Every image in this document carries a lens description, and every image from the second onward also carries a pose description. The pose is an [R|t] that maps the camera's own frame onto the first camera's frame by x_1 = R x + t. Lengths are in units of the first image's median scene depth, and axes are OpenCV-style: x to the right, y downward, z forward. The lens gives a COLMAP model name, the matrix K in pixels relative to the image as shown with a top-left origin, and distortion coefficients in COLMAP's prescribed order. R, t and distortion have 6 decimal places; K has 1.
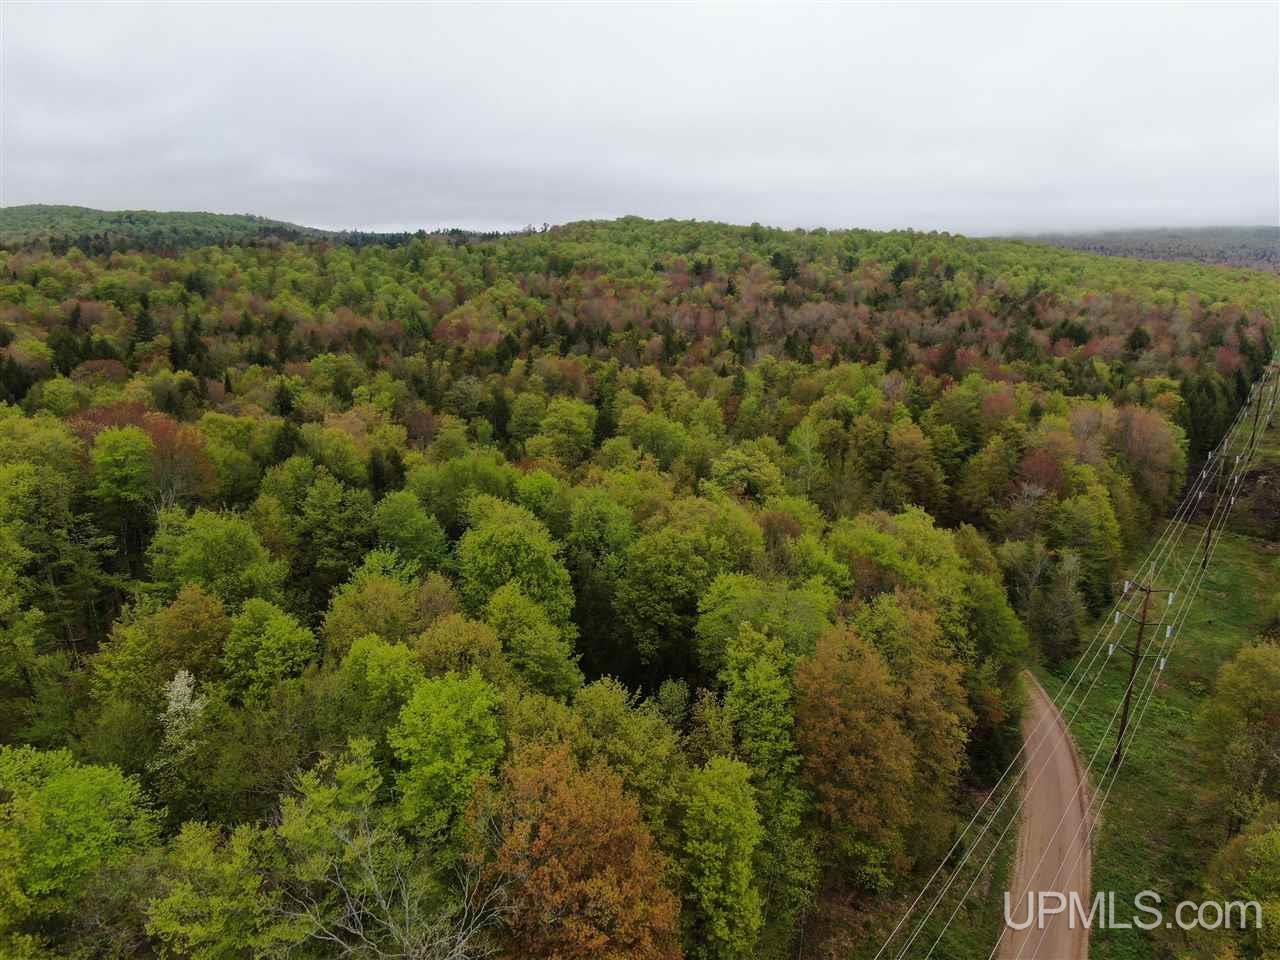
lens RADIAL K [[917.1, 0, 642.4], [0, 917.1, 484.4], [0, 0, 1]] dist [-0.018012, 0.001381]
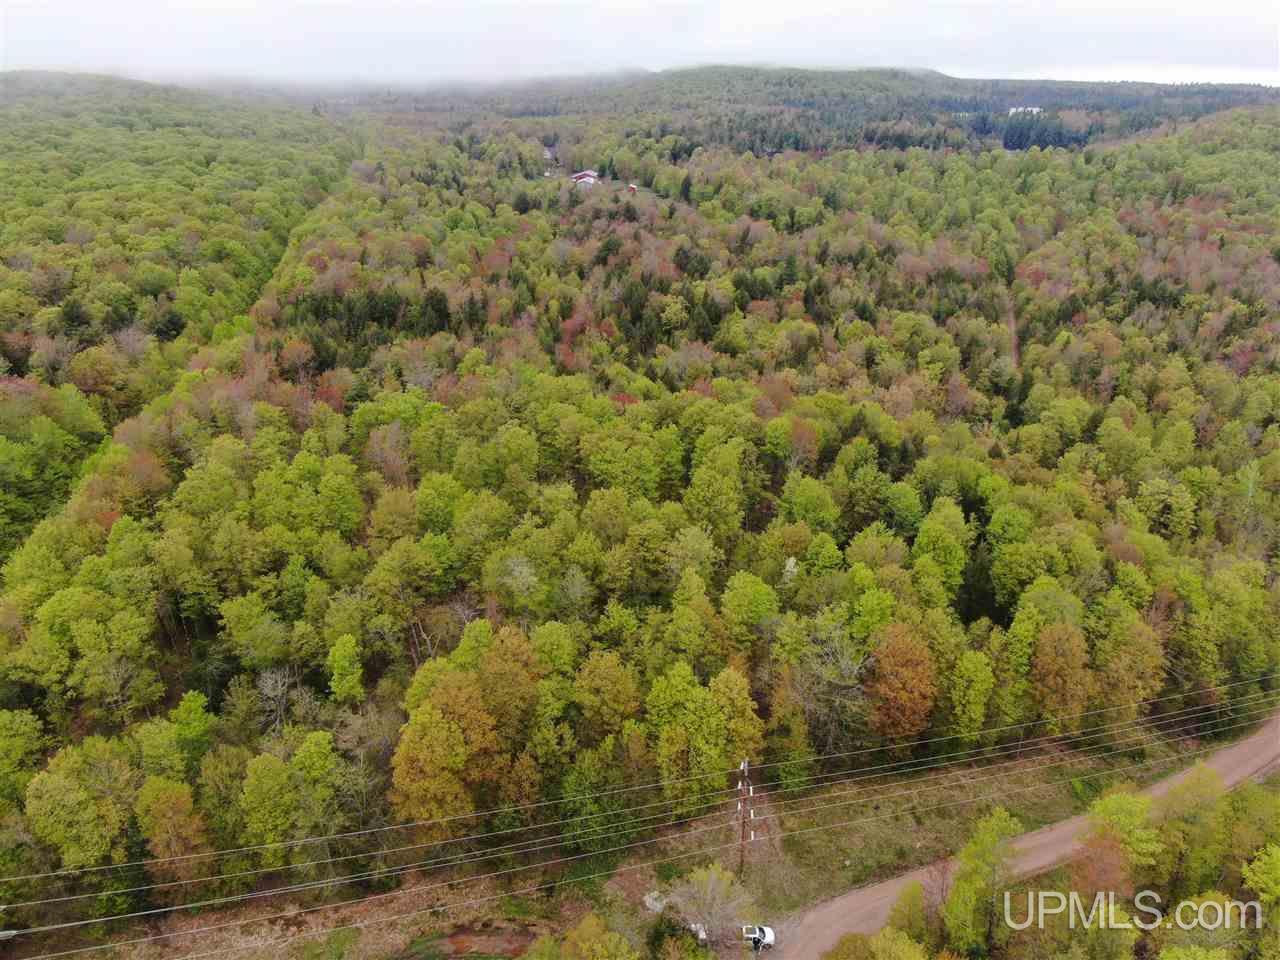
lens RADIAL K [[919.1, 0, 641.3], [0, 919.1, 478.7], [0, 0, 1]] dist [-0.020073, 0.005177]
pose [[0.802189, 0.238590, -0.547328, 0.174762], [-0.151269, 0.967995, 0.200259, -0.151795], [0.577590, -0.077852, 0.812606, -0.445179]]
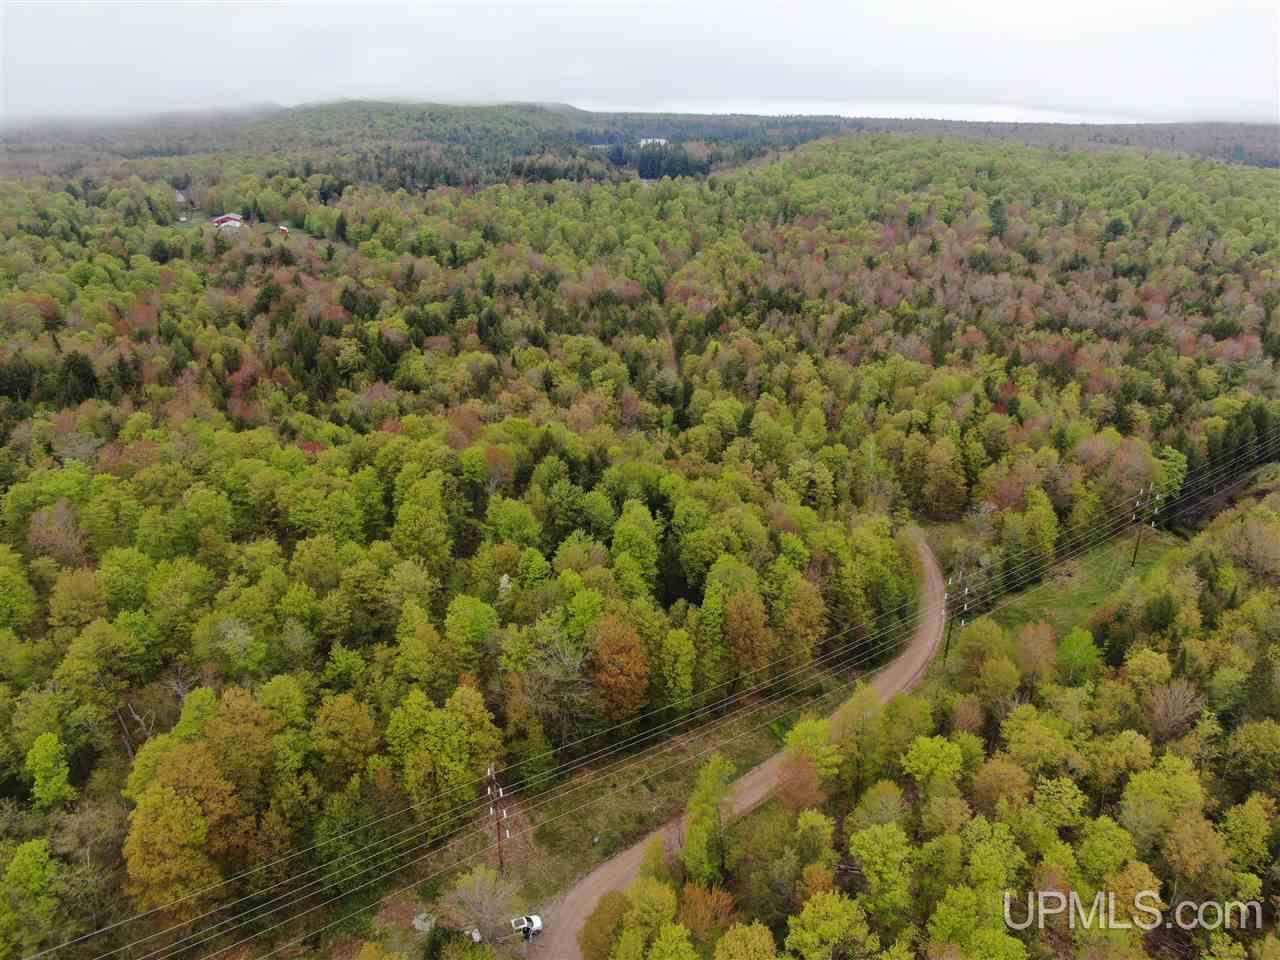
lens RADIAL K [[919.4, 0, 641.4], [0, 919.4, 480.0], [0, 0, 1]] dist [-0.022713, 0.006058]
pose [[0.960762, 0.103236, -0.257446, 0.190569], [-0.070352, 0.988502, 0.133841, -0.154738], [0.268303, -0.110477, 0.956979, -0.497071]]
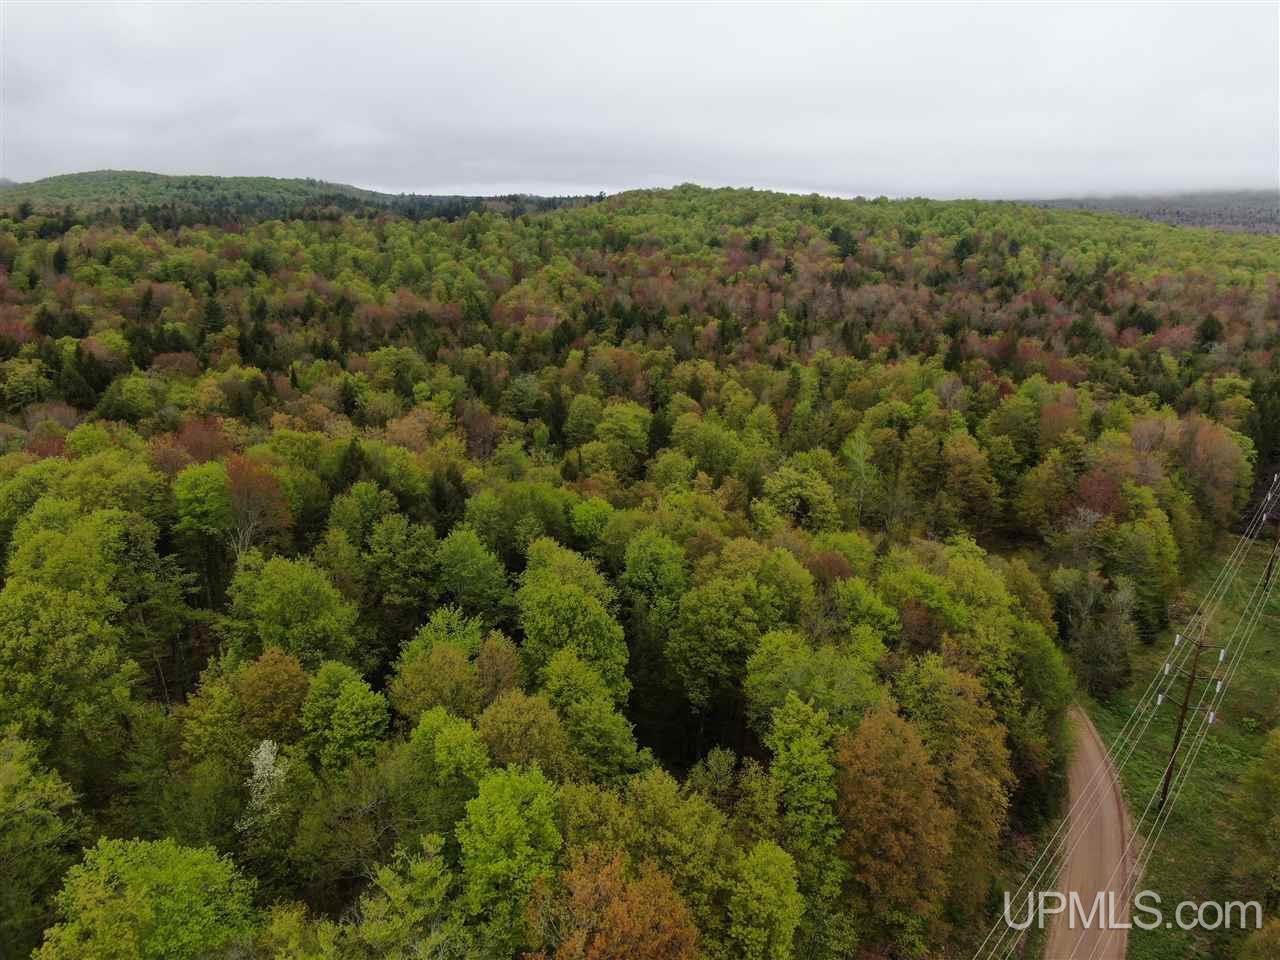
lens RADIAL K [[919.1, 0, 641.3], [0, 919.1, 478.7], [0, 0, 1]] dist [-0.020073, 0.005177]
pose [[0.998171, 0.016345, -0.058203, -0.000650], [-0.014336, 0.999292, 0.034783, -0.045392], [0.058730, -0.033885, 0.997699, -0.014238]]
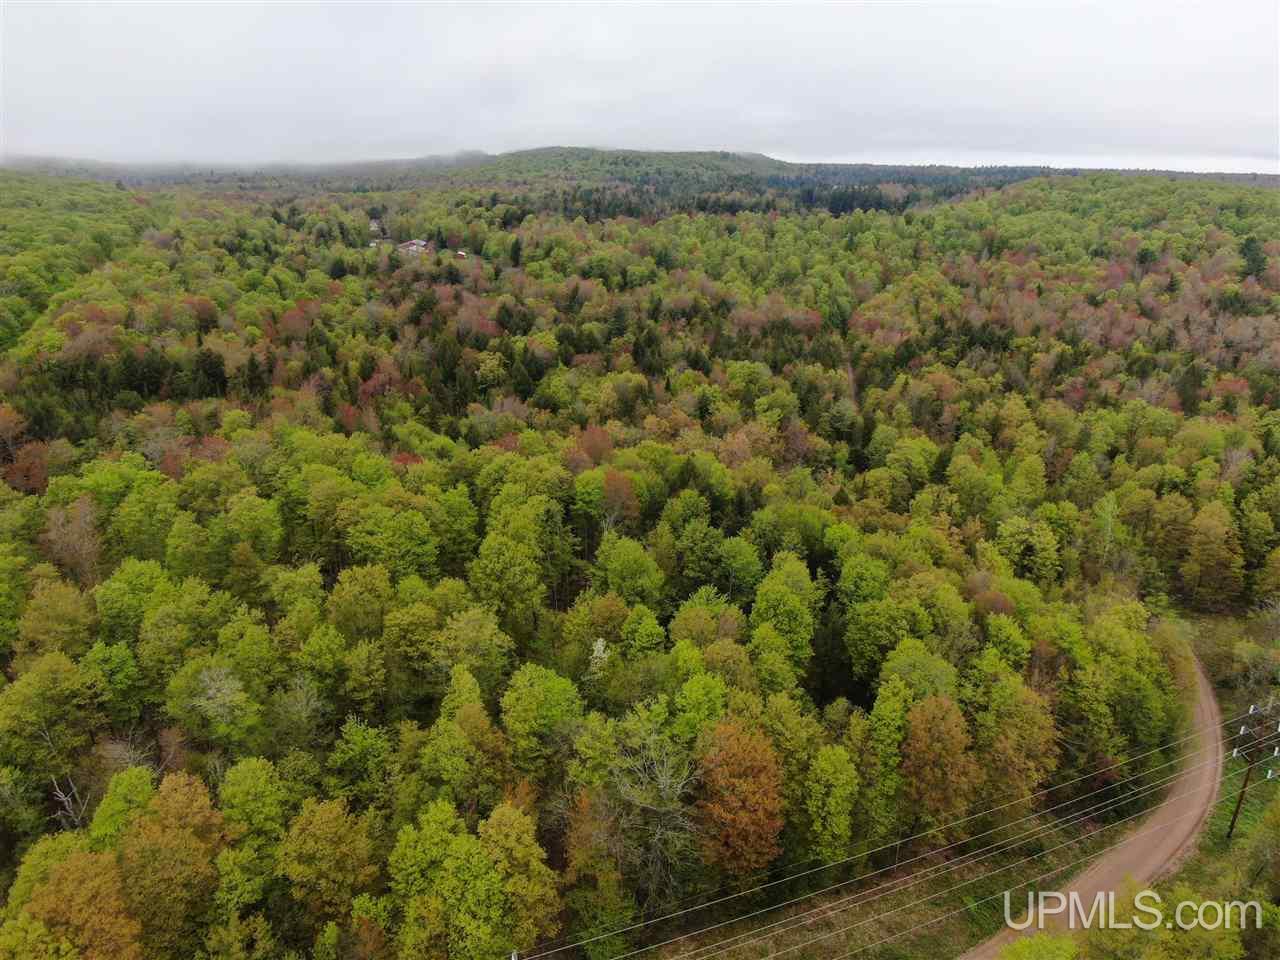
lens RADIAL K [[919.4, 0, 641.4], [0, 919.4, 480.0], [0, 0, 1]] dist [-0.022713, 0.006058]
pose [[0.886971, 0.150263, -0.436696, 0.139316], [-0.118346, 0.987967, 0.099578, -0.116643], [0.446404, -0.036642, 0.894081, -0.261306]]
